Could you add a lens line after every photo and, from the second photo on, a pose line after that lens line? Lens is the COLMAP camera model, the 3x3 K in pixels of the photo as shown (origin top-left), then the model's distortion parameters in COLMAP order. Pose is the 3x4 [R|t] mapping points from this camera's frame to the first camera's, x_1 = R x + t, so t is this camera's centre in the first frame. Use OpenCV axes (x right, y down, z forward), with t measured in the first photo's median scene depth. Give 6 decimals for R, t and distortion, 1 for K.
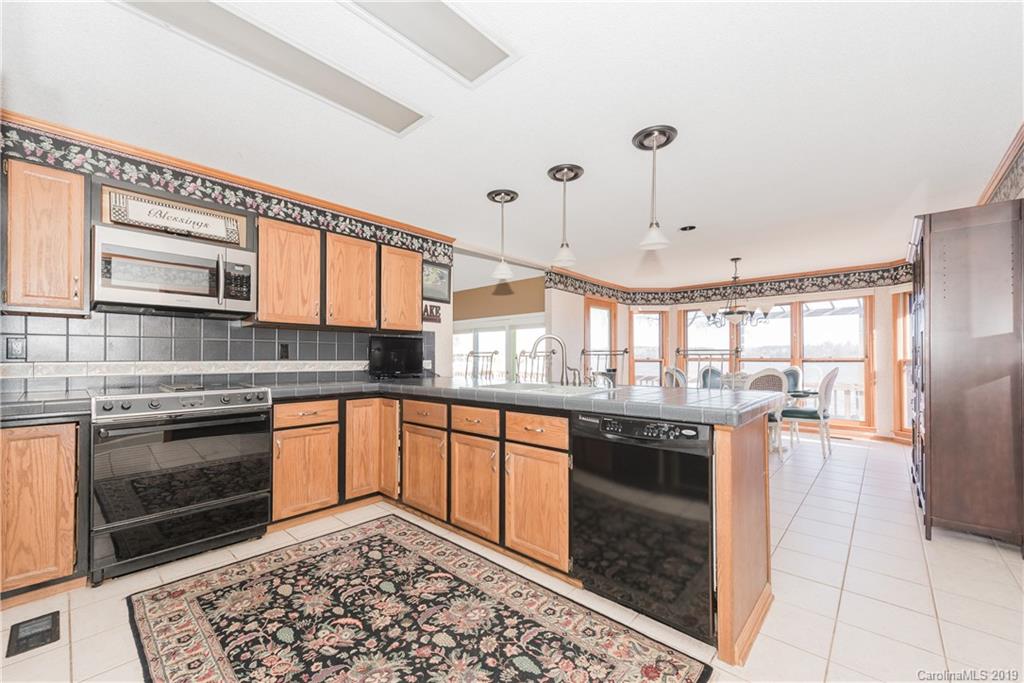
lens RADIAL K [[403.9, 0, 514.0], [0, 403.9, 349.0], [0, 0, 1]] dist [0.011854, -0.001554]
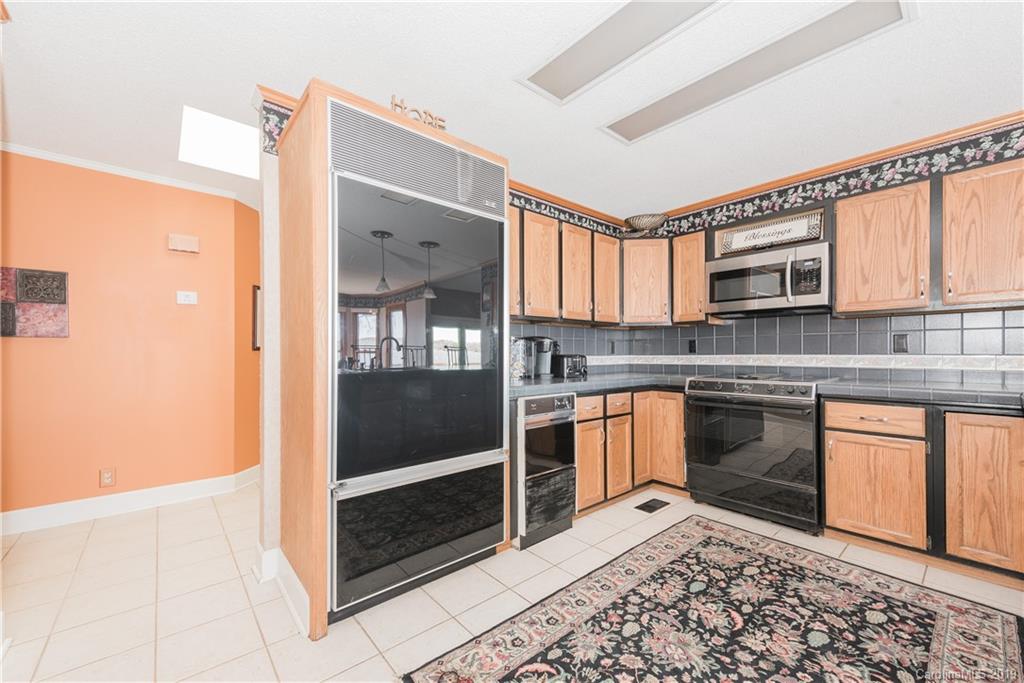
lens RADIAL K [[403.9, 0, 519.4], [0, 403.9, 356.3], [0, 0, 1]] dist [0.011854, -0.001554]
pose [[-0.097749, 0.001548, -0.995210, 0.502248], [0.018403, 0.999831, -0.000253, 0.024925], [0.995041, -0.018340, -0.097761, 0.478780]]
